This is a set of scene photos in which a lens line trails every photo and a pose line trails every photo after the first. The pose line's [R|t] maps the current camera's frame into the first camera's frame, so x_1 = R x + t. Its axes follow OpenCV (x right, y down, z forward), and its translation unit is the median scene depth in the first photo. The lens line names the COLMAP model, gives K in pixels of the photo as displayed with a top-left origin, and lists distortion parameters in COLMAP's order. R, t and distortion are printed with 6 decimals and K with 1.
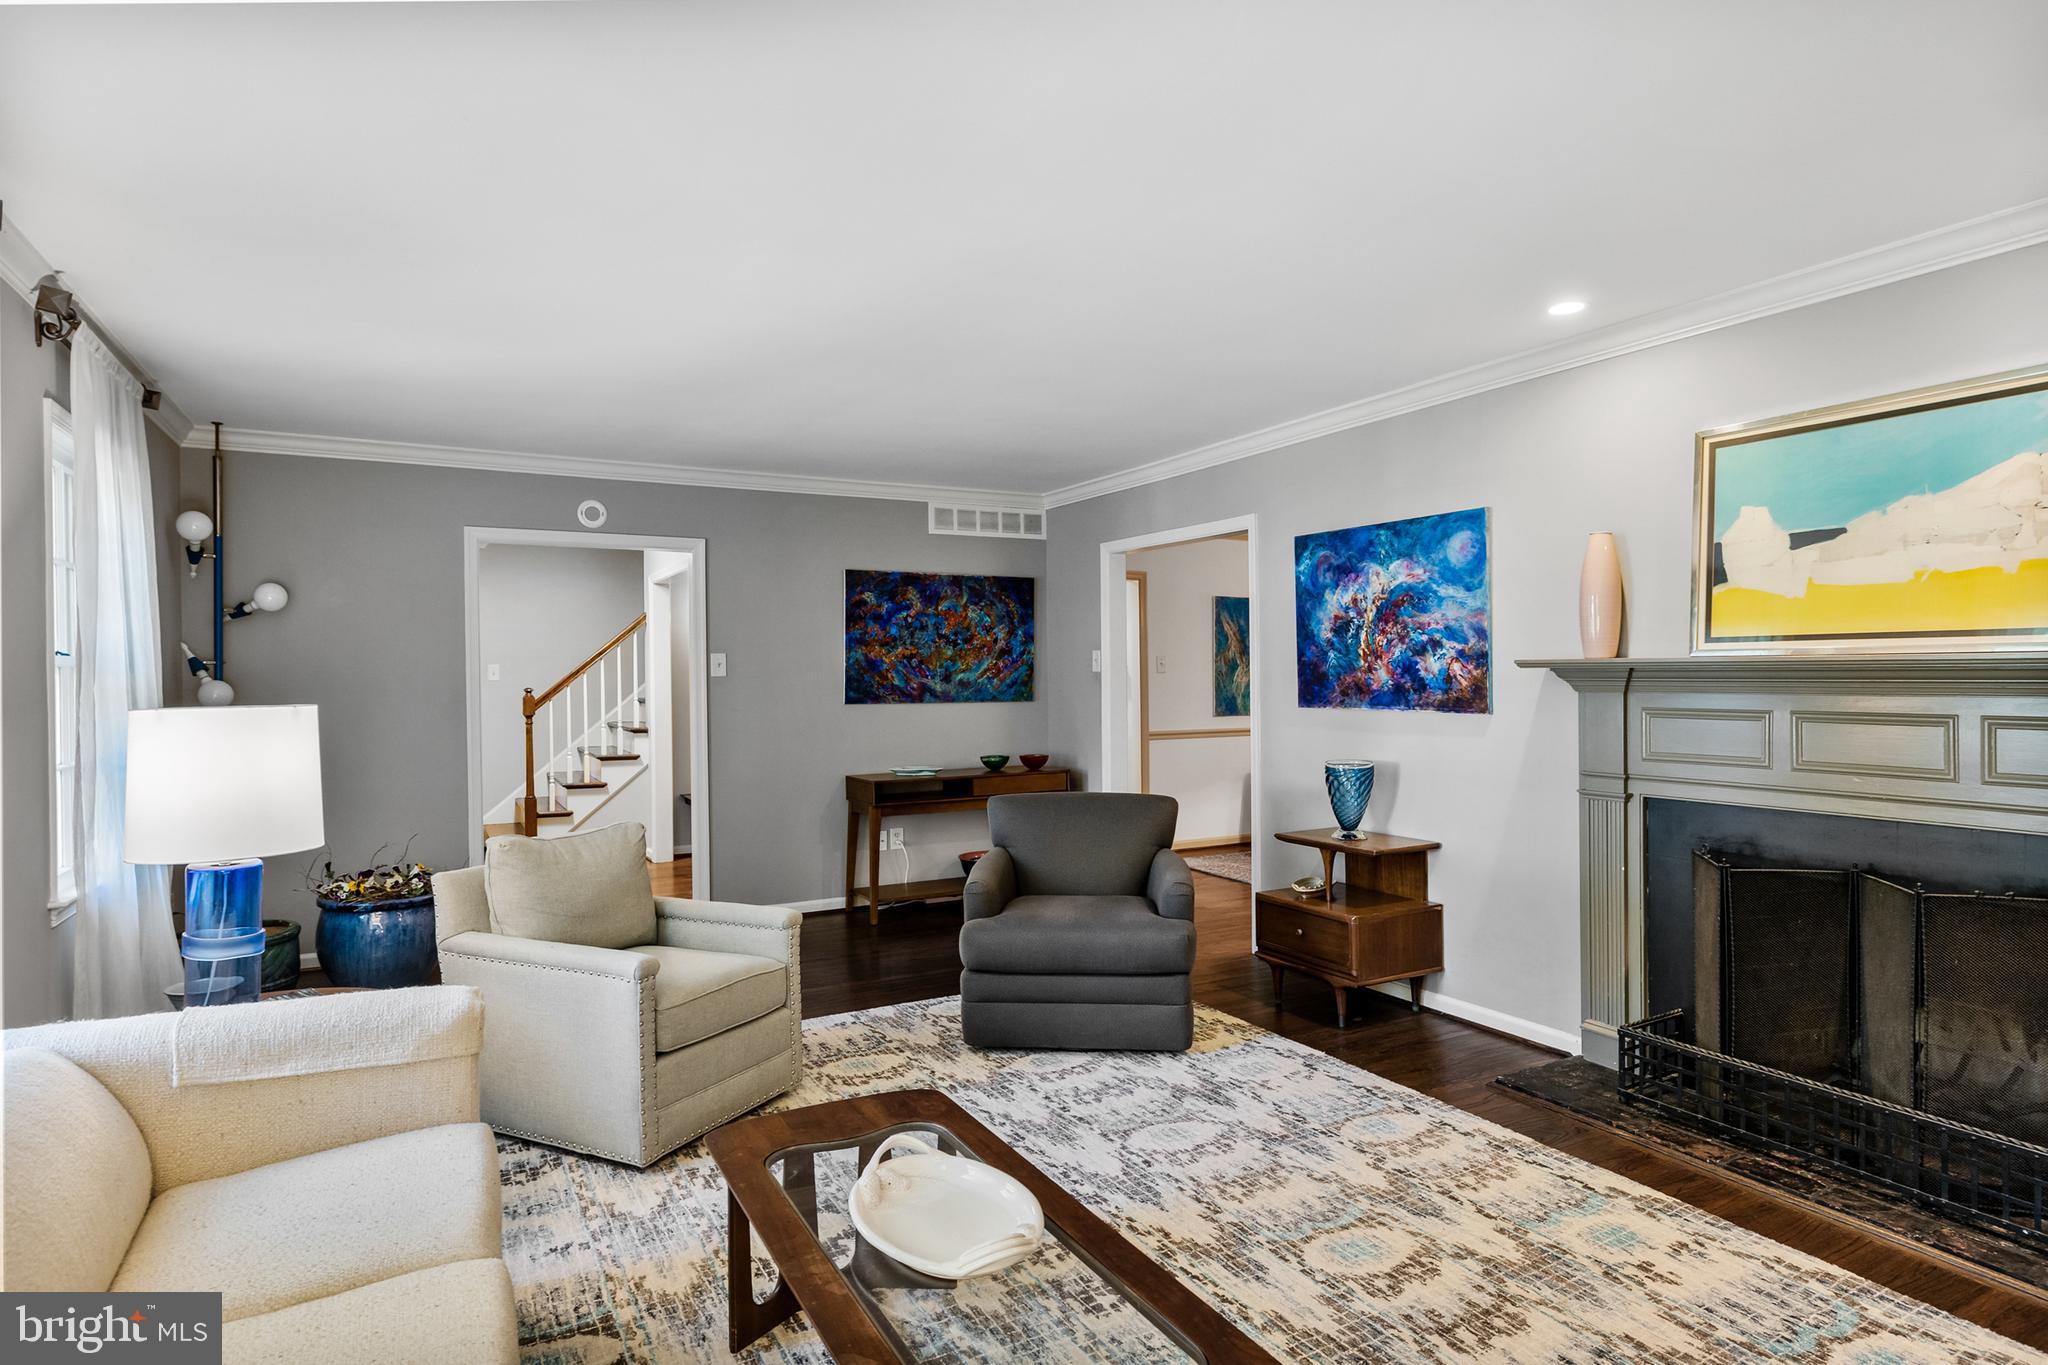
lens RADIAL K [[1093.9, 0, 1024.0], [0, 1093.9, 682.5], [0, 0, 1]] dist [-0.001478, -0.000902]
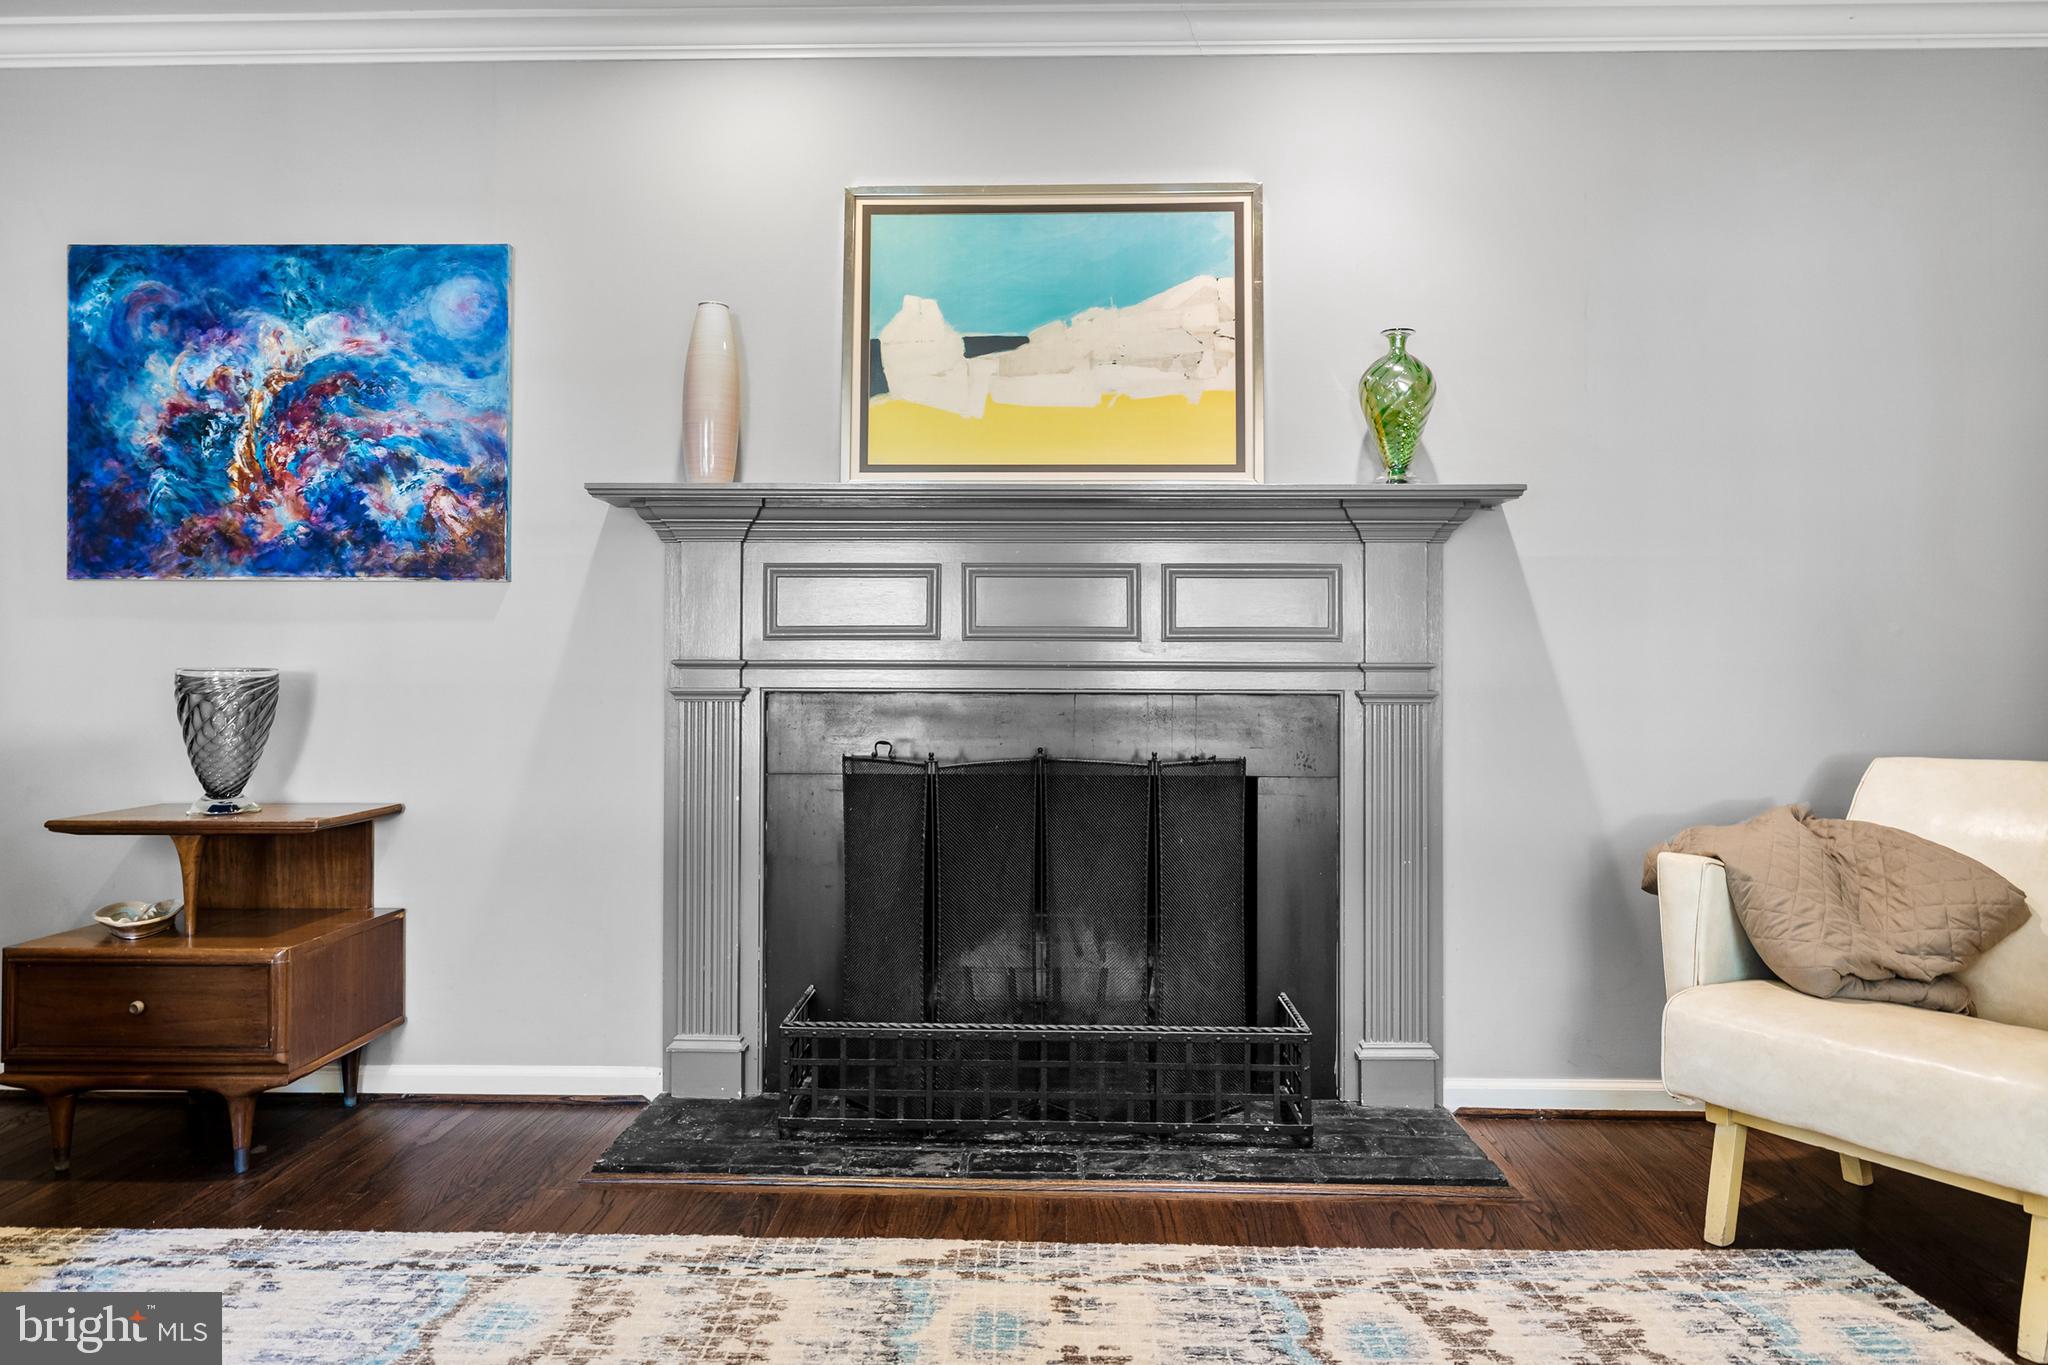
lens RADIAL K [[1307.0, 0, 1023.6], [0, 1307.0, 657.3], [0, 0, 1]] dist [-0.000631, -0.000494]
pose [[0.501926, 0.026359, 0.864509, -0.060845], [-0.003948, 0.999595, -0.028185, 0.089335], [-0.864902, 0.010734, 0.501827, 0.371568]]
